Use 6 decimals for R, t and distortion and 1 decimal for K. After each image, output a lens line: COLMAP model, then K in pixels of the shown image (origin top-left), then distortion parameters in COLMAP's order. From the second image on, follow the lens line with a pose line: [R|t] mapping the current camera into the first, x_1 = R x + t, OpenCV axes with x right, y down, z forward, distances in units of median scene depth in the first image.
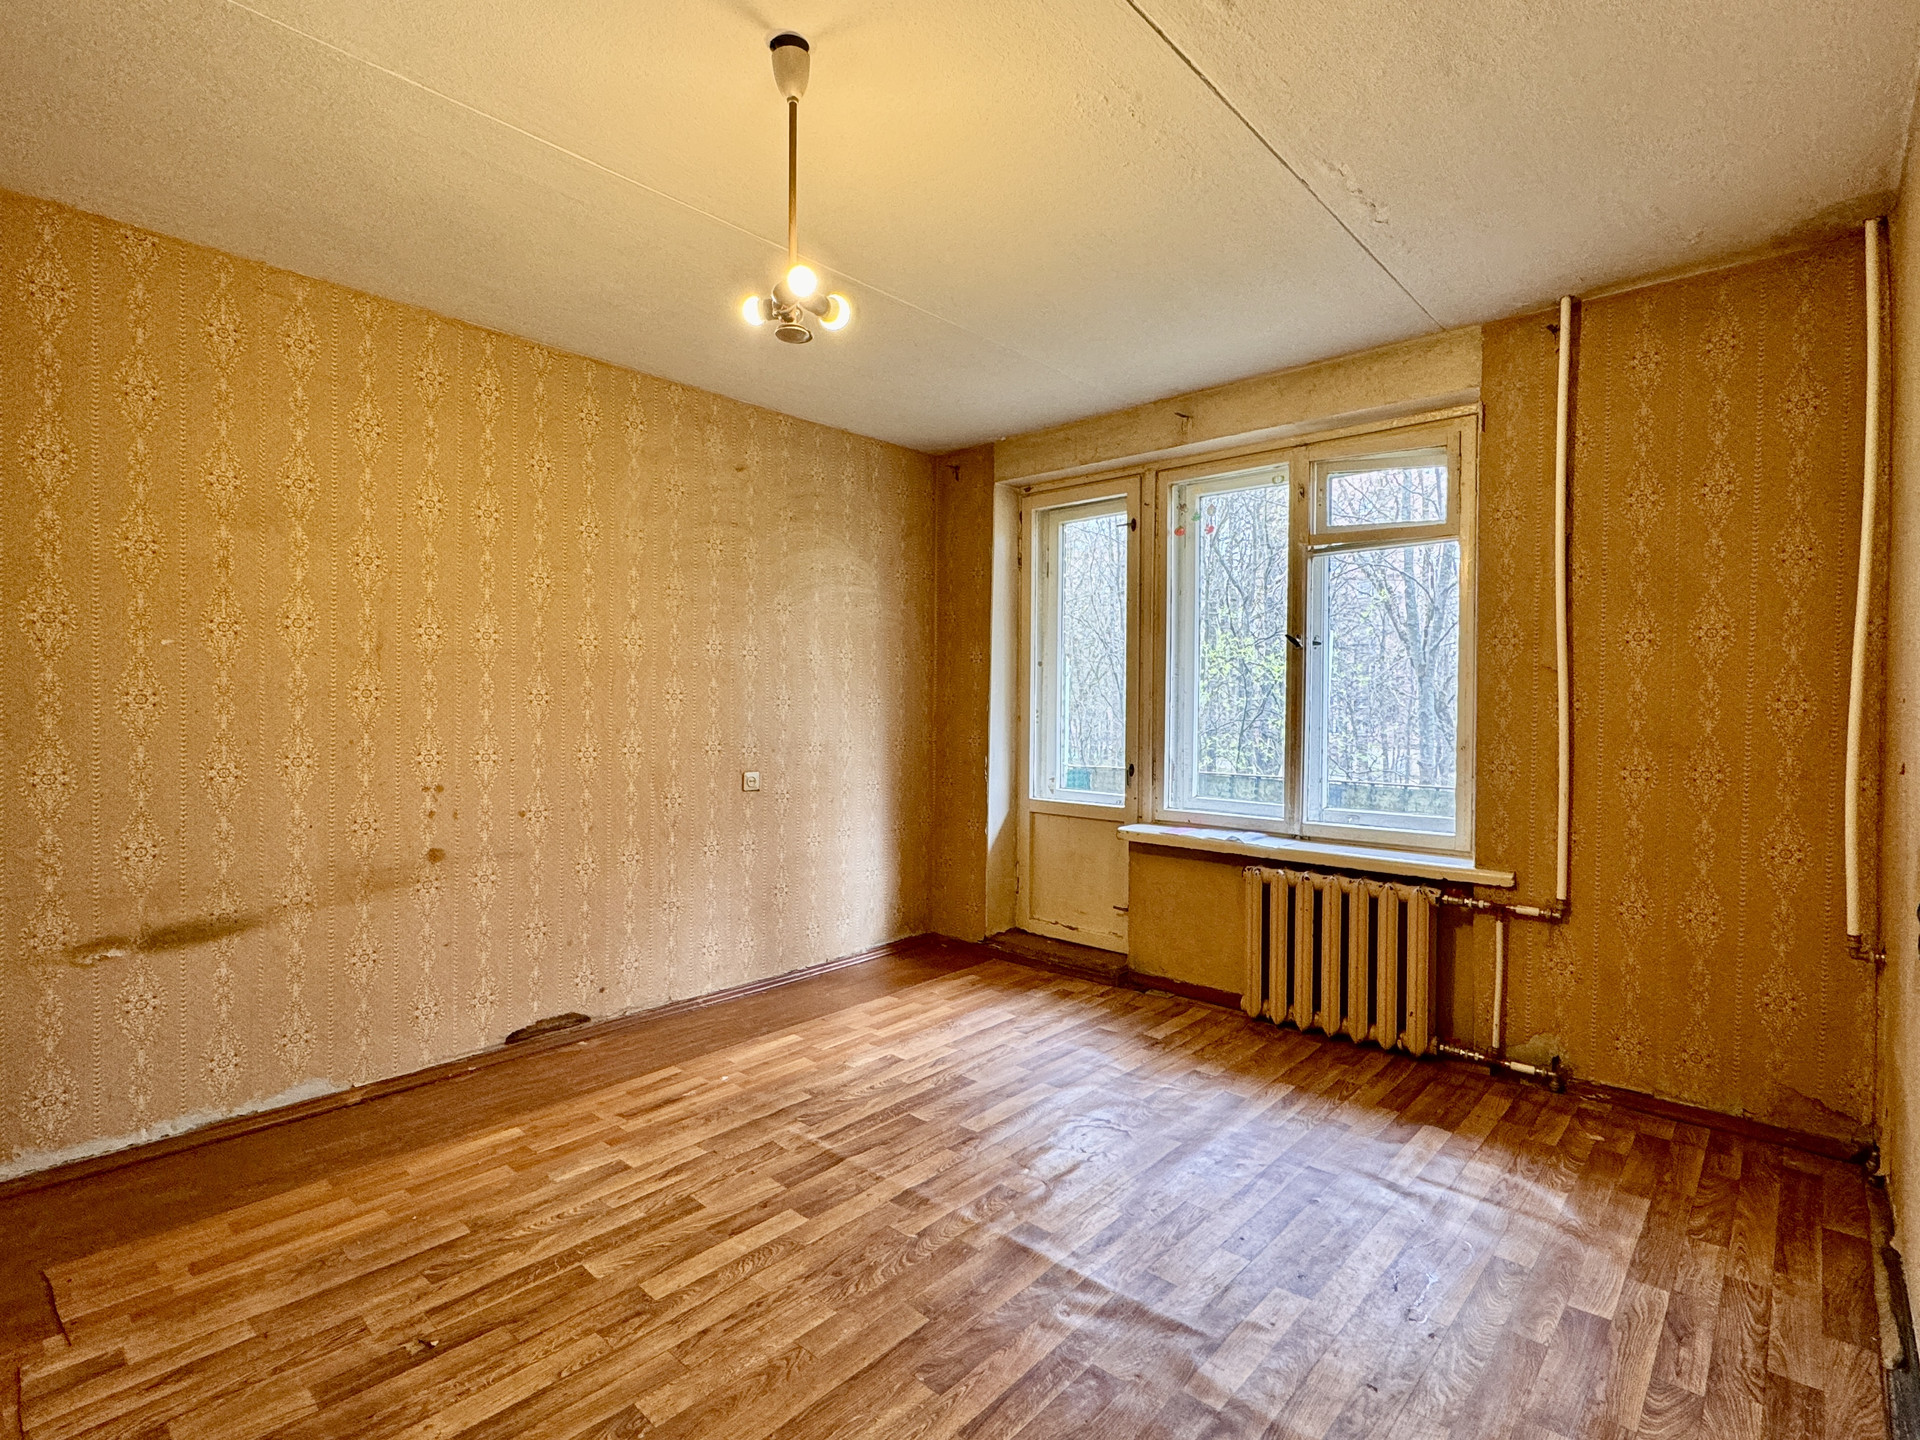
lens RADIAL K [[944.3, 0, 951.3], [0, 944.3, 711.1], [0, 0, 1]] dist [0.010070, -0.000103]
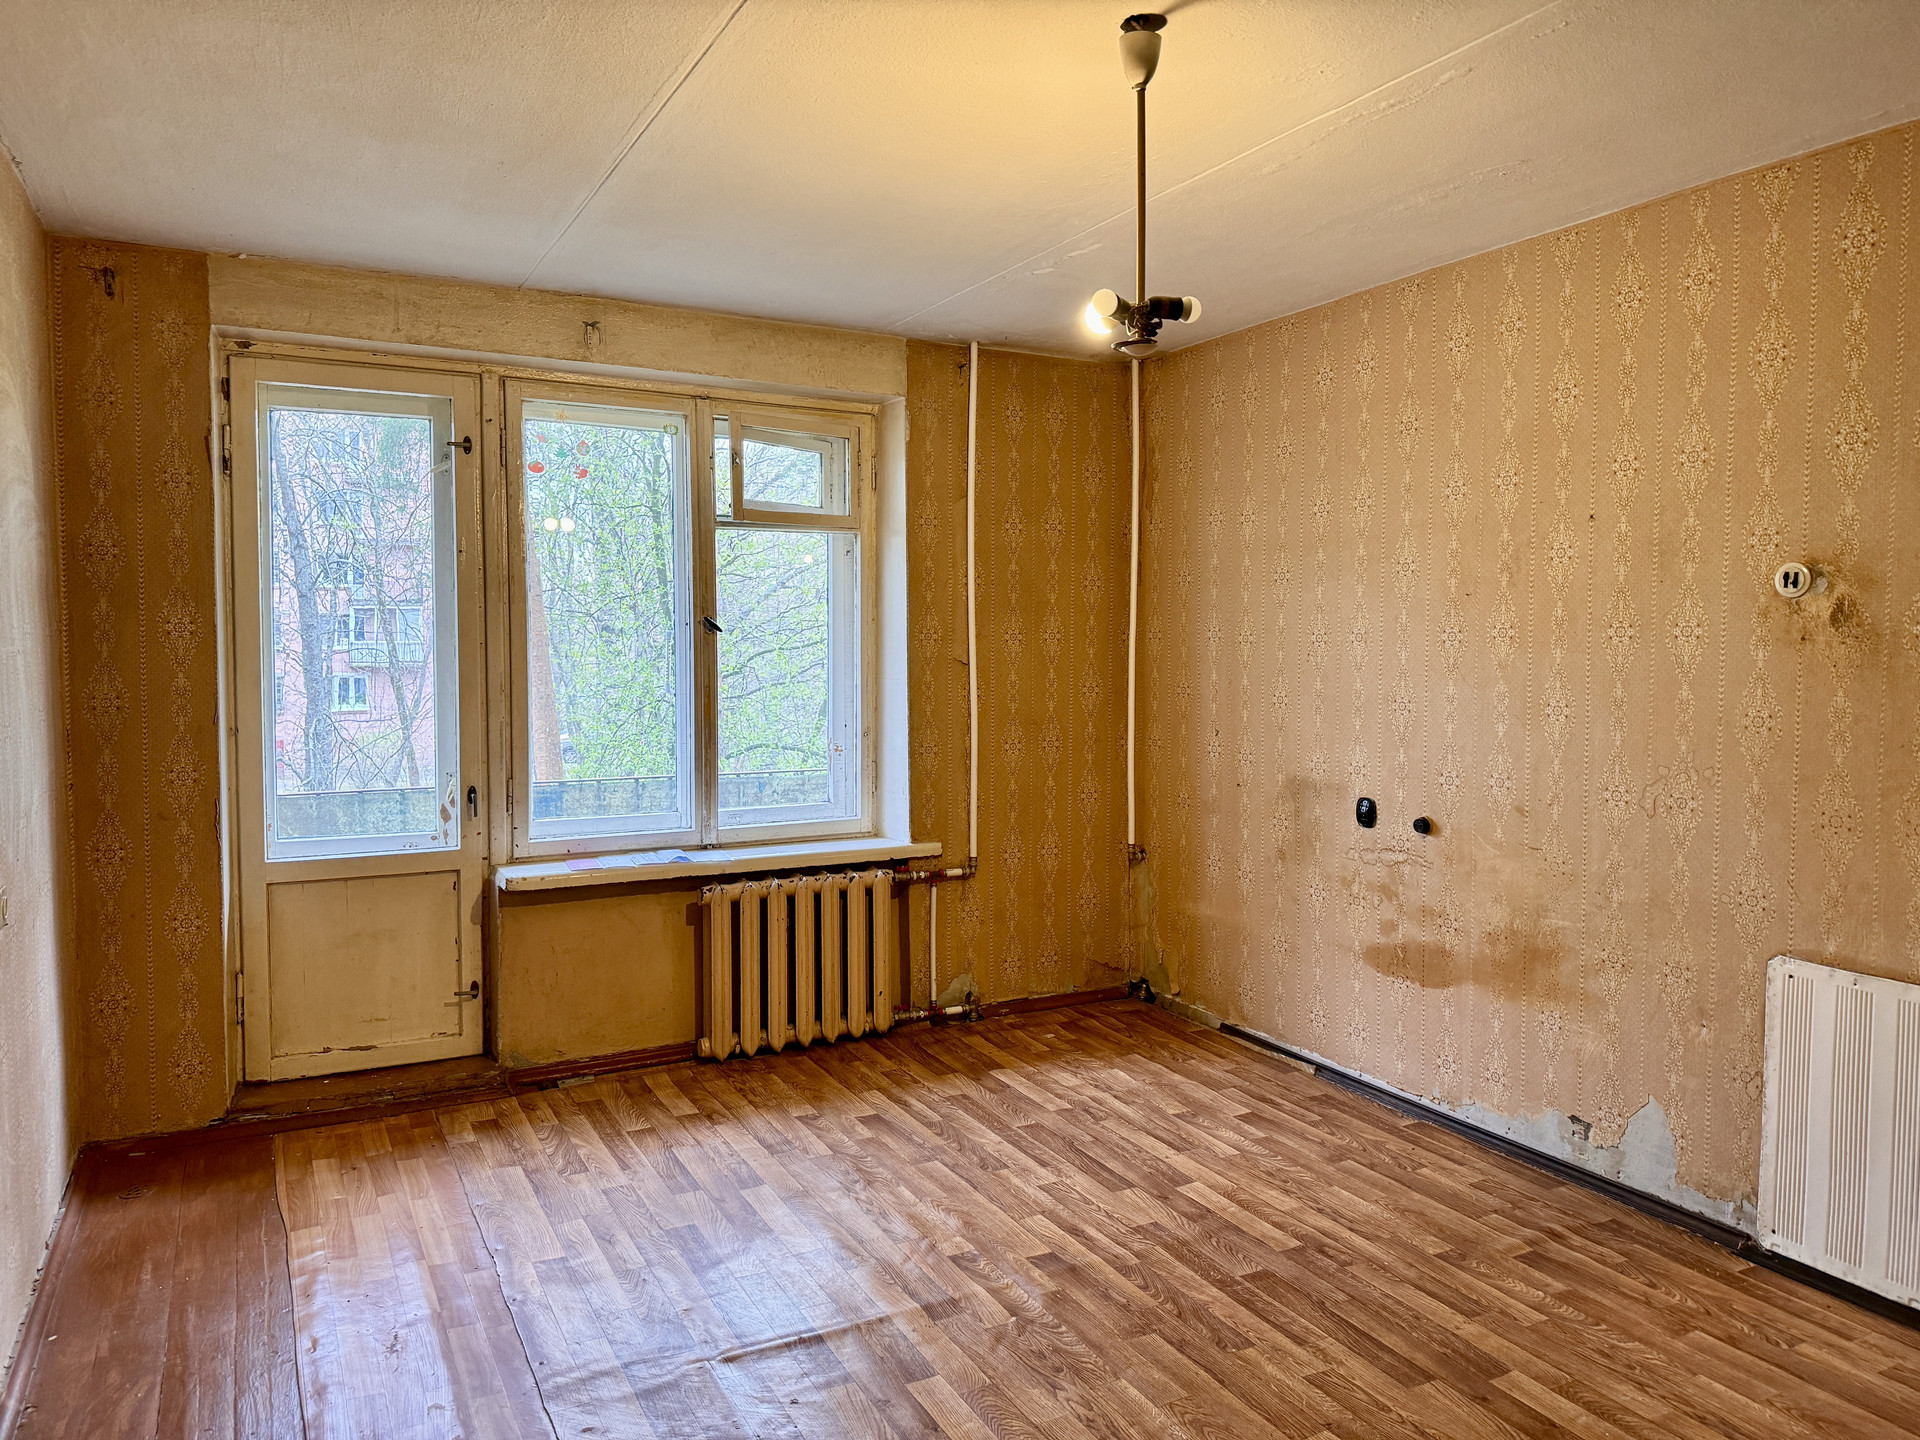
lens RADIAL K [[1345.3, 0, 966.8], [0, 1345.3, 709.2], [0, 0, 1]] dist [0.060853, -0.052864]
pose [[0.335855, -0.049990, 0.940586, -0.912462], [0.010897, 0.998730, 0.049189, -0.067491], [-0.941851, -0.006271, 0.335974, 0.443236]]
